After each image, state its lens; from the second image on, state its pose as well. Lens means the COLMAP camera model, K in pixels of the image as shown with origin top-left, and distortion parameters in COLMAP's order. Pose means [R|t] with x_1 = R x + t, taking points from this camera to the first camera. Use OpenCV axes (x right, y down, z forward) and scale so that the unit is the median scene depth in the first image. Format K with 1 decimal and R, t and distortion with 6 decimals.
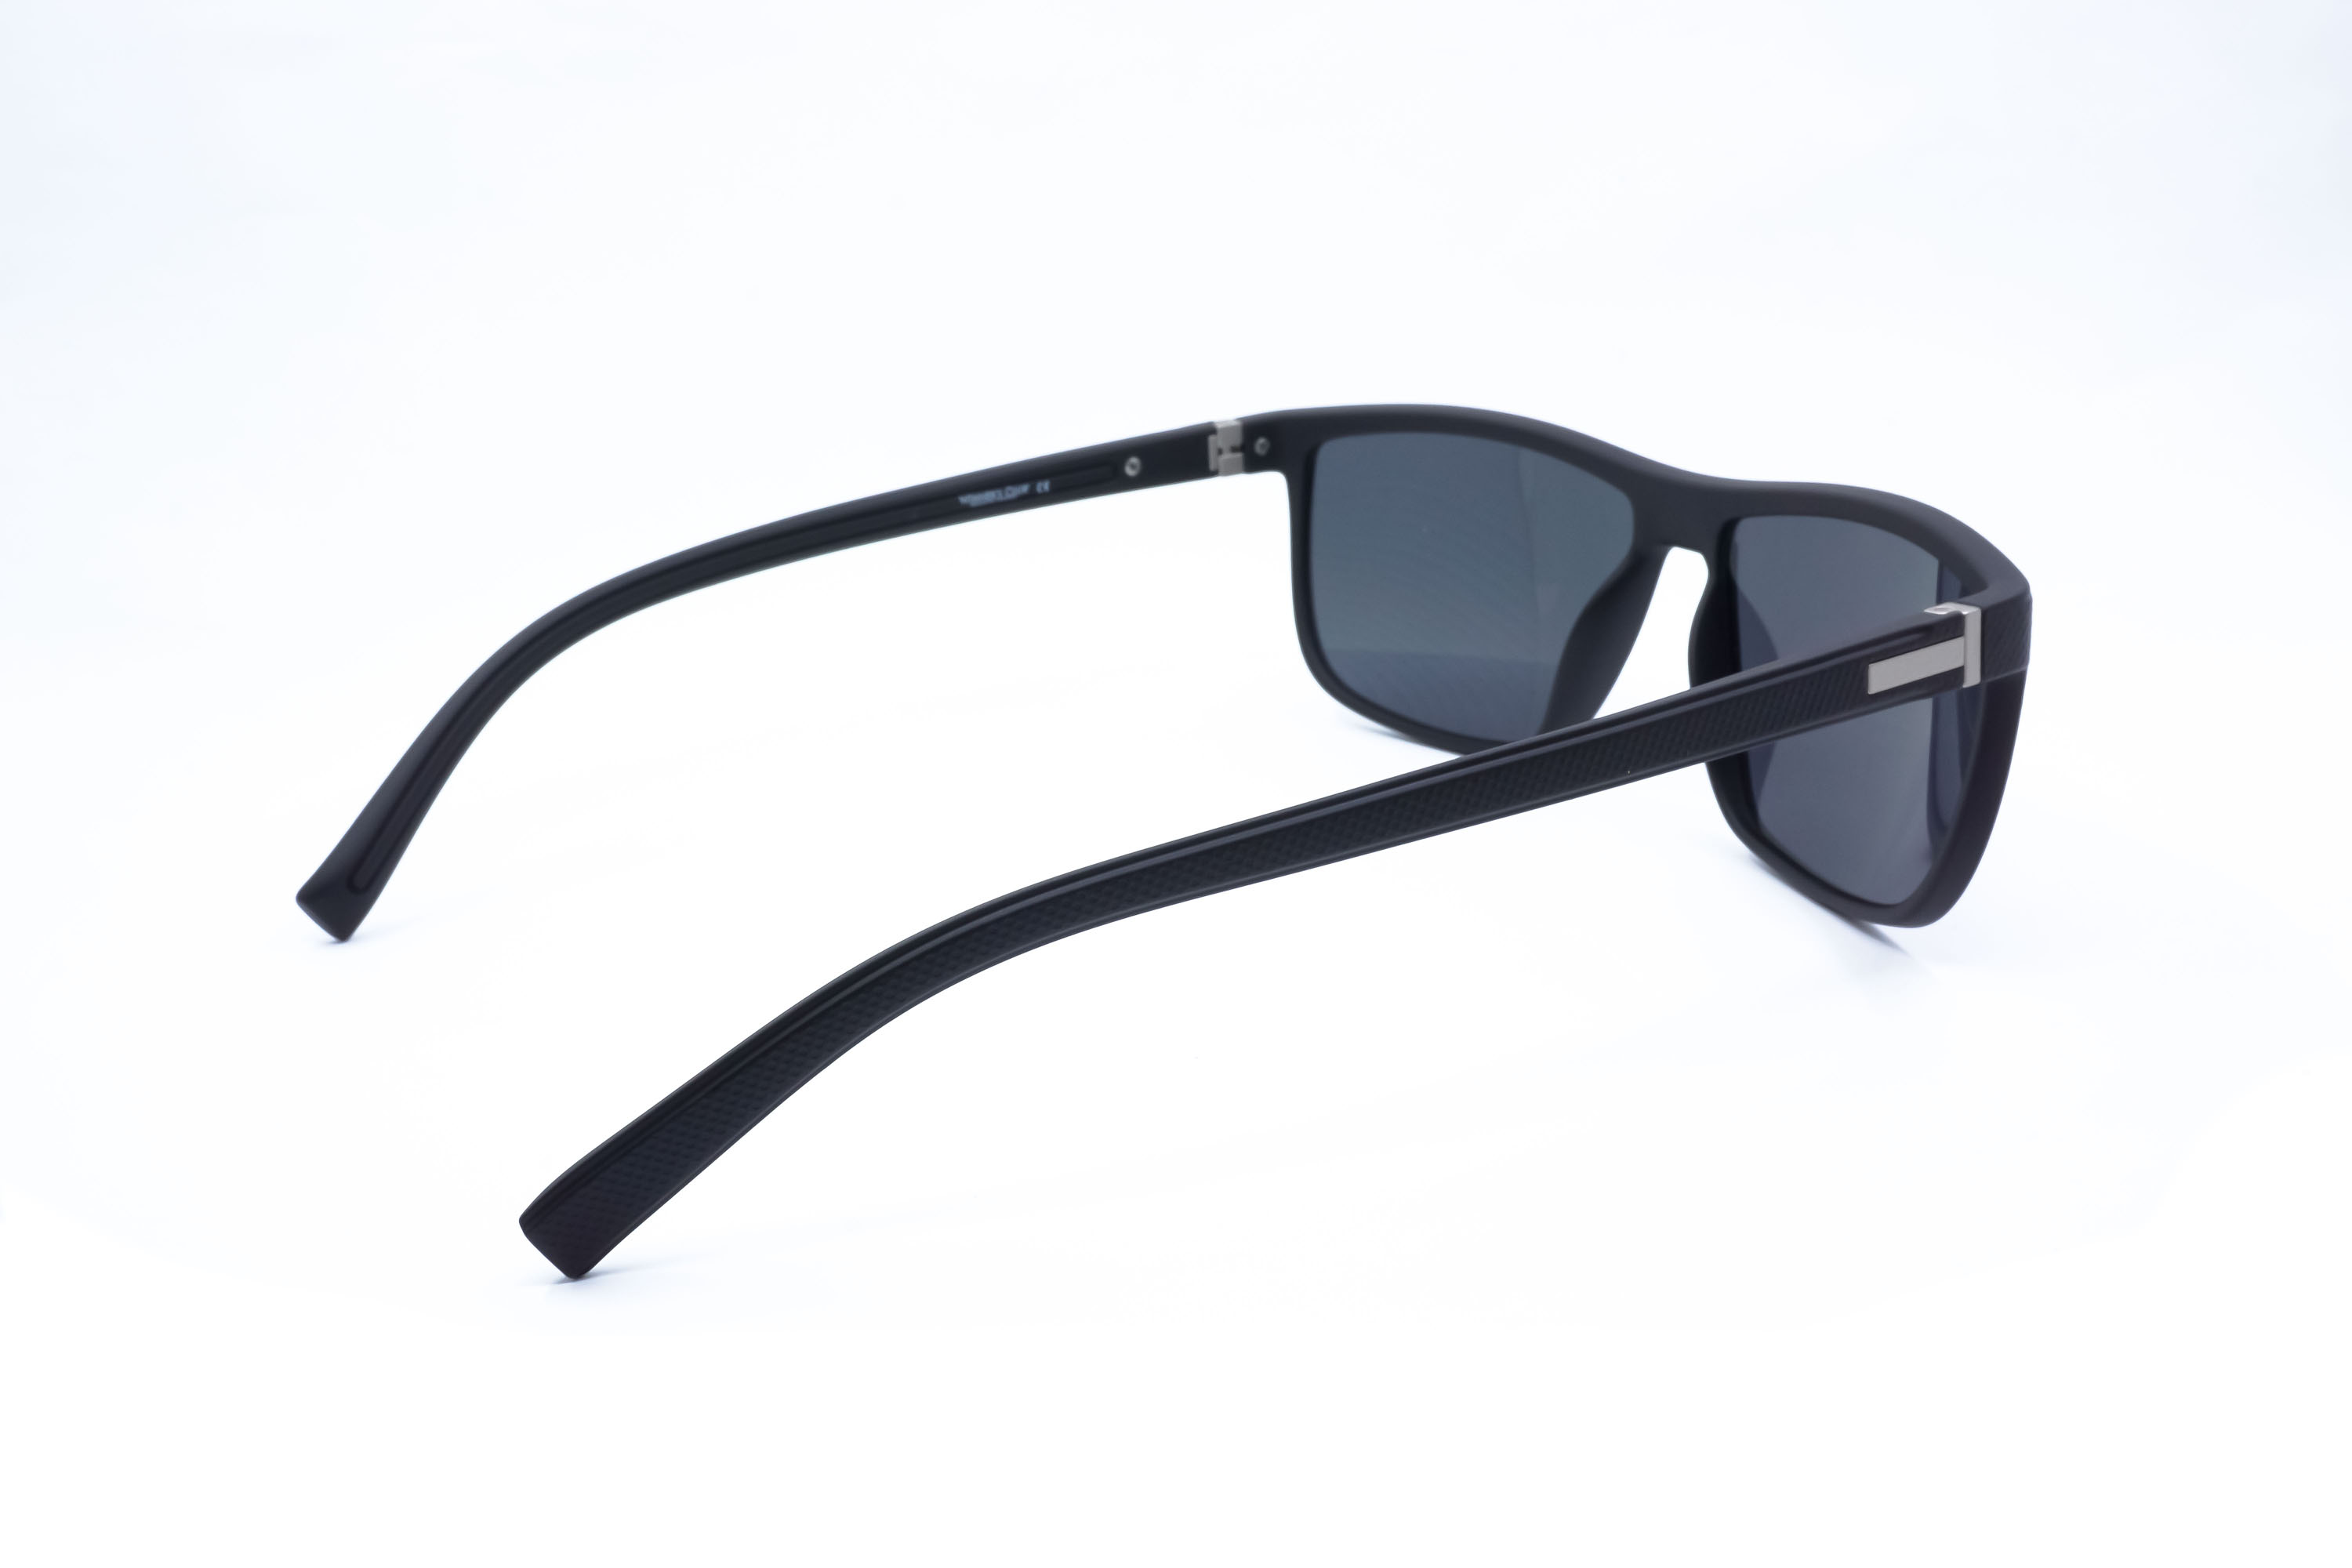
lens RADIAL K [[2557.8, 0, 1175.2], [0, 2557.8, 781.5], [0, 0, 1]] dist [0.019104, 0.000000]
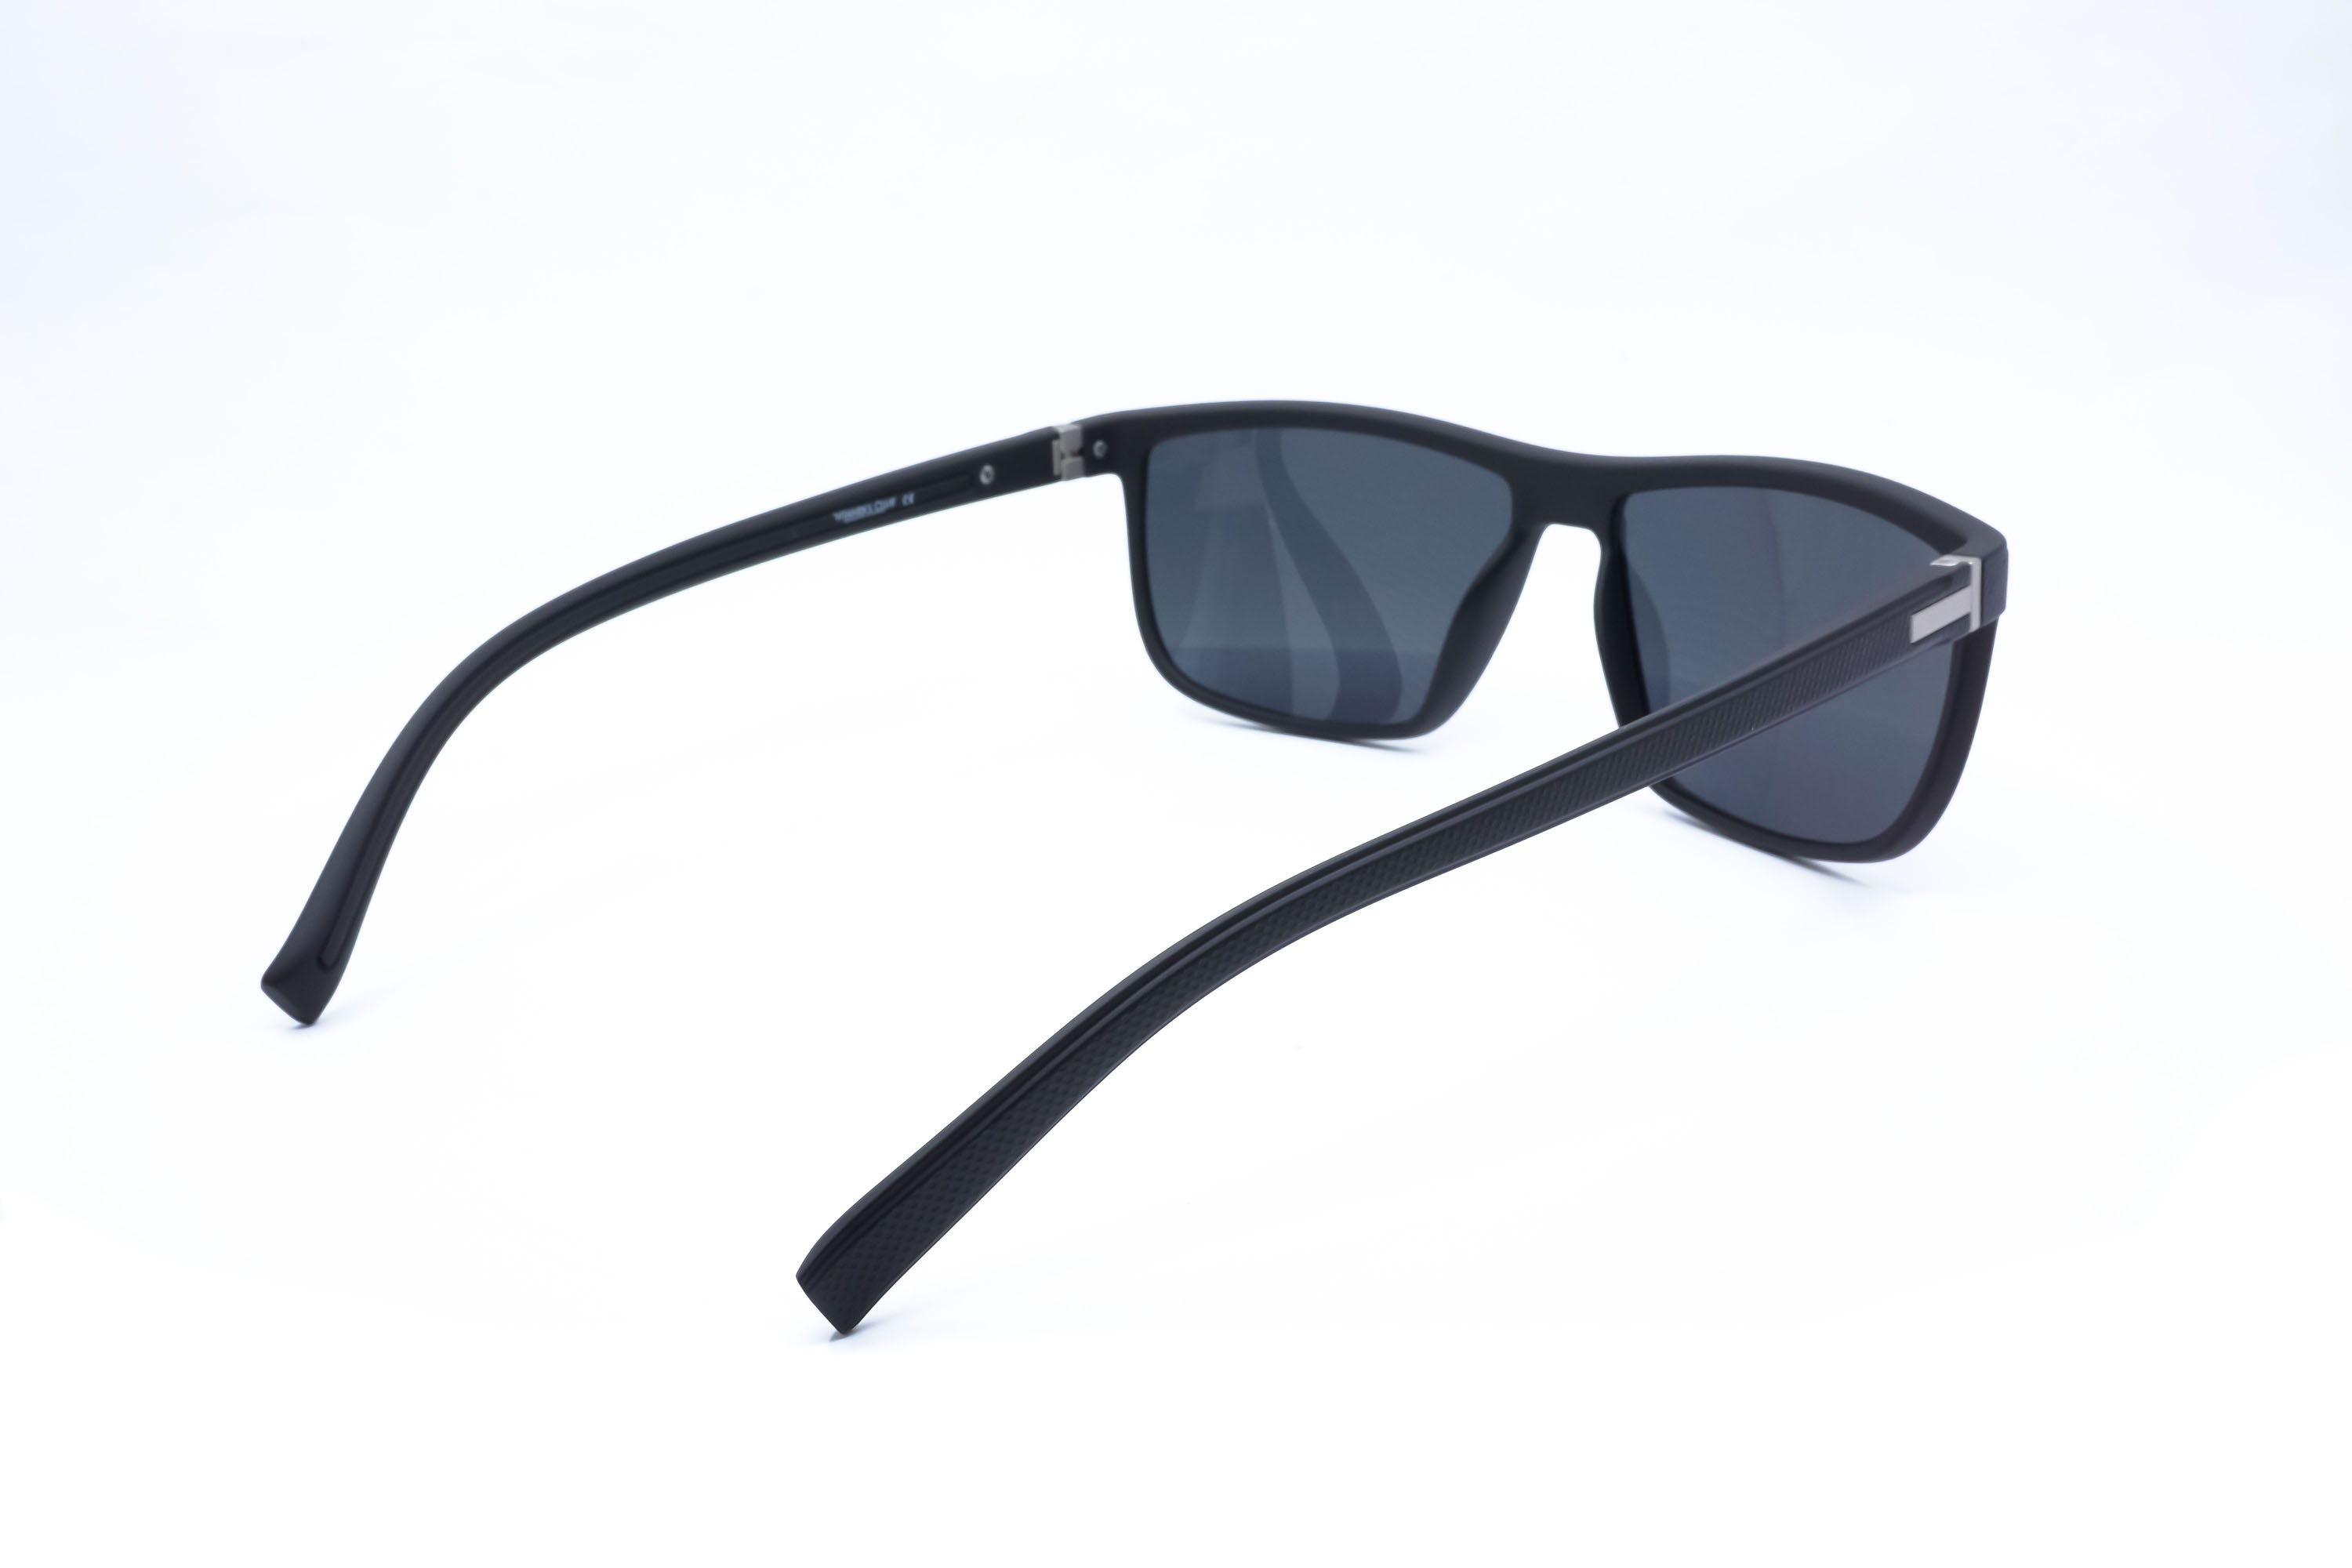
lens RADIAL K [[2557.8, 0, 1181.7], [0, 2557.8, 783.7], [0, 0, 1]] dist [0.019104, 0.000000]
pose [[0.963838, -0.078051, 0.254801, -0.226298], [0.079212, 0.996841, 0.005718, -0.004046], [-0.254443, 0.014672, 0.966977, 0.027852]]
